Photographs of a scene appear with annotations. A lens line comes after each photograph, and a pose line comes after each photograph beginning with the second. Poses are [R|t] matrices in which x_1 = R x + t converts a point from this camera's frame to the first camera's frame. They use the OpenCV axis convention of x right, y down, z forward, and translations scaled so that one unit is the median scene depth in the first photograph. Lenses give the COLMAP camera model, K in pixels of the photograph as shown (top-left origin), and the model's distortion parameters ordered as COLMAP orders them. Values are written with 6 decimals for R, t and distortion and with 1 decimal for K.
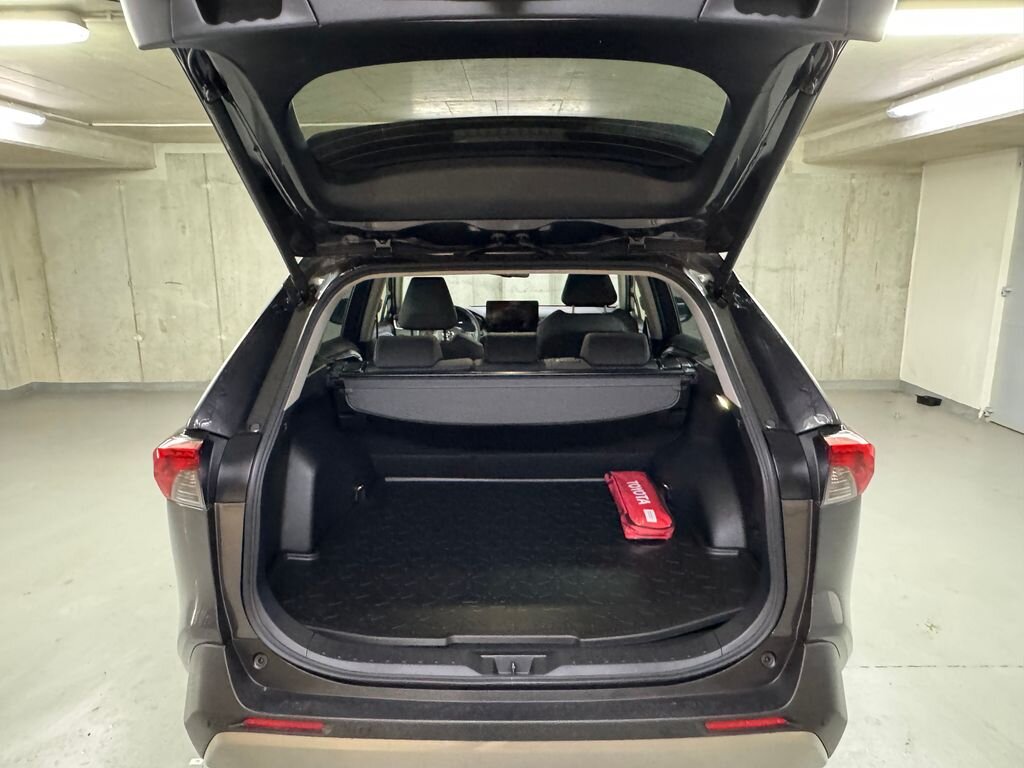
lens RADIAL K [[680.0, 0, 512.0], [0, 680.0, 384.0], [0, 0, 1]] dist [-0.003951, 0.000212]
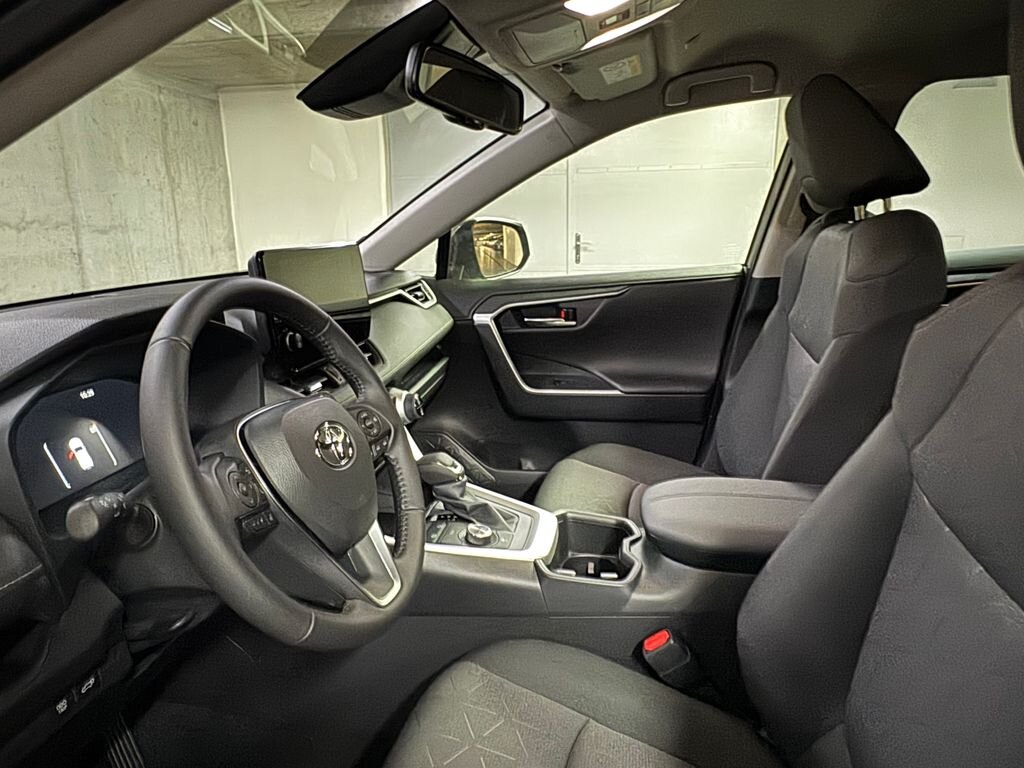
lens RADIAL K [[680.0, 0, 512.0], [0, 680.0, 384.0], [0, 0, 1]] dist [-0.003951, 0.000212]
pose [[0.188330, -0.232225, 0.954256, -0.152695], [0.236190, 0.953835, 0.185509, -0.066250], [-0.953282, 0.190448, 0.234484, 0.556546]]
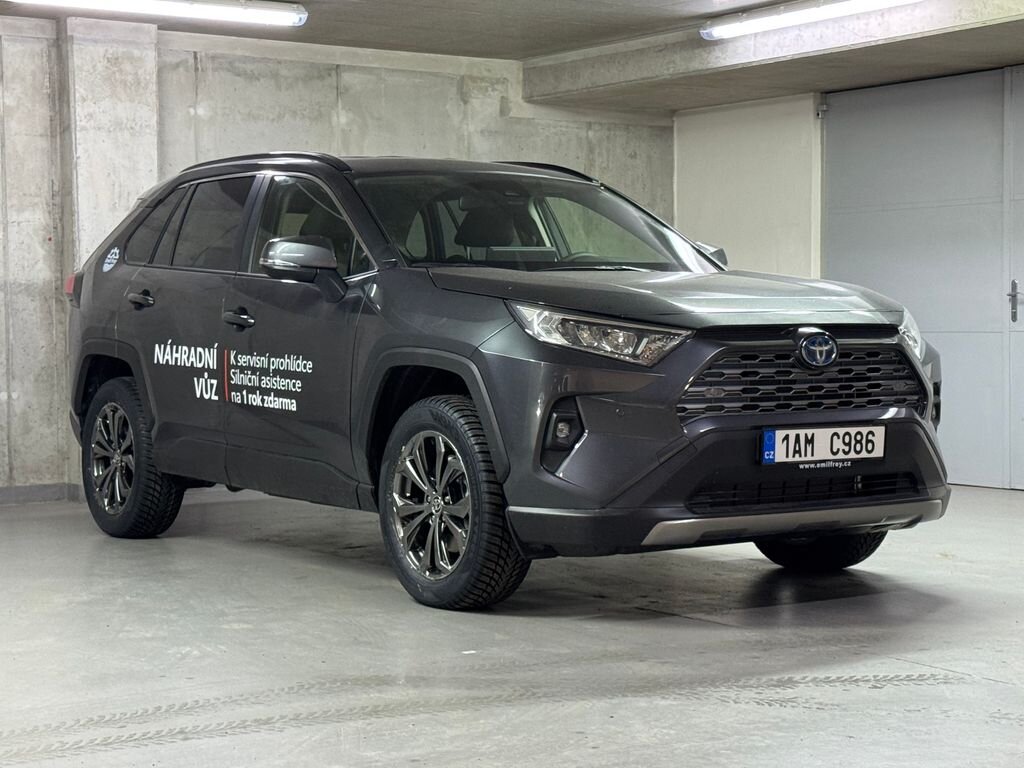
lens RADIAL K [[1940.4, 0, 512.0], [0, 1940.4, 384.0], [0, 0, 1]] dist [0.134588, -0.022724]
pose [[0.822015, -0.019341, 0.569137, -0.595640], [0.125263, 0.981086, -0.147579, 0.189429], [-0.555518, 0.192604, 0.808890, -0.383618]]
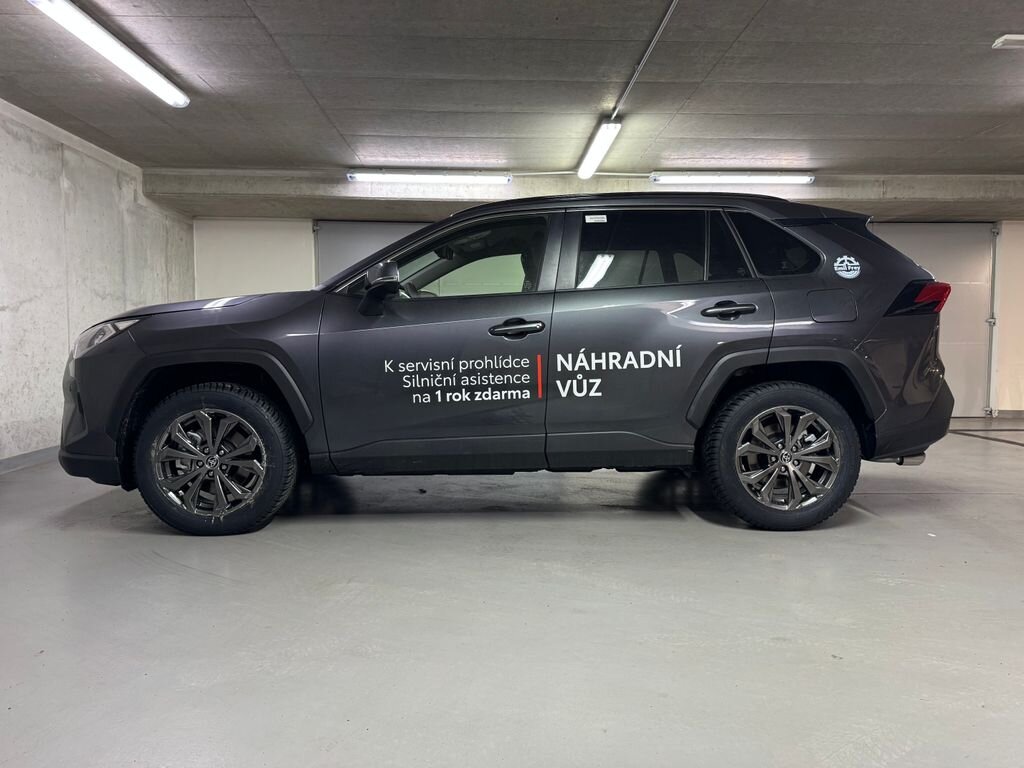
lens RADIAL K [[727.8, 0, 512.0], [0, 727.8, 384.0], [0, 0, 1]] dist [0.039121, -0.045341]
pose [[-0.038871, -0.050138, 0.997986, -0.634120], [0.214624, 0.975012, 0.057343, -0.012119], [-0.975923, 0.216421, -0.027138, 0.574327]]
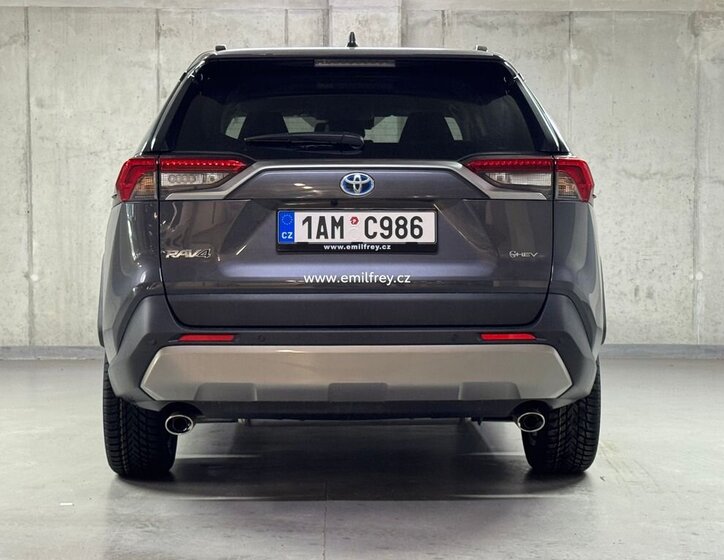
lens RADIAL K [[1469.1, 0, 362.0], [0, 1469.1, 280.0], [0, 0, 1]] dist [0.141393, -0.072082]
pose [[0.999501, 0.007450, 0.030702, -0.024786], [-0.001958, 0.984538, -0.175161, 0.196958], [-0.031532, 0.175014, 0.984061, -0.450792]]
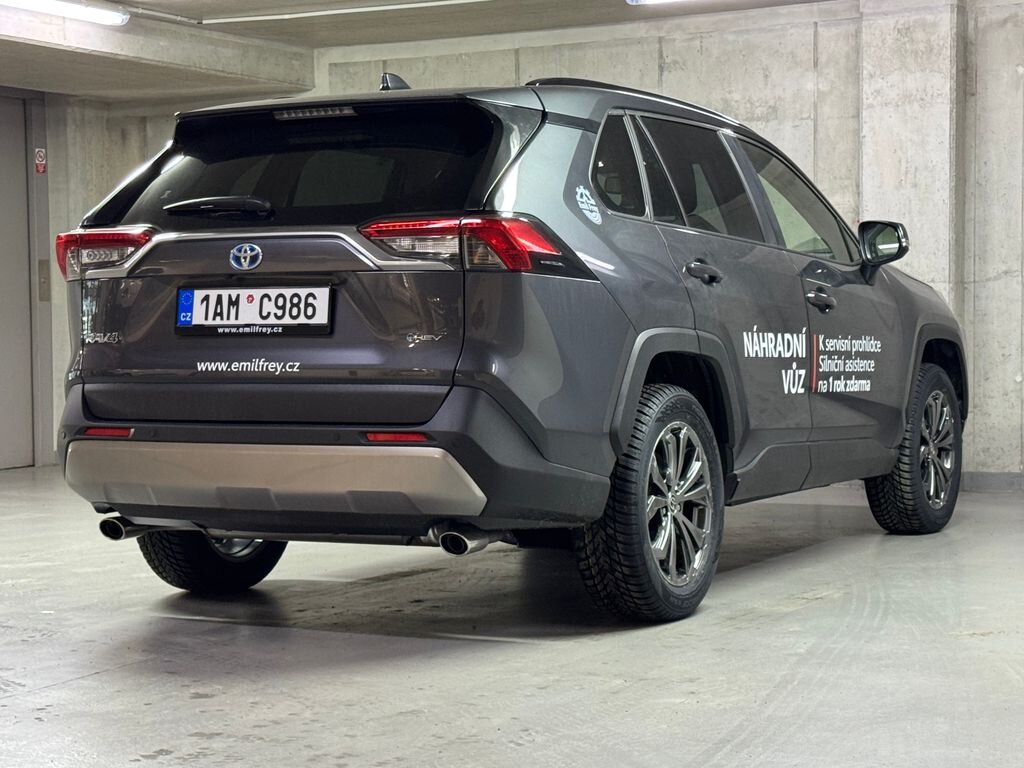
lens RADIAL K [[2010.6, 0, 512.0], [0, 2010.6, 384.0], [0, 0, 1]] dist [0.150574, -0.090420]
pose [[0.881780, 0.013504, -0.471467, 0.478876], [-0.096722, 0.983524, -0.152728, 0.196201], [0.461637, 0.180274, 0.868558, -0.426719]]
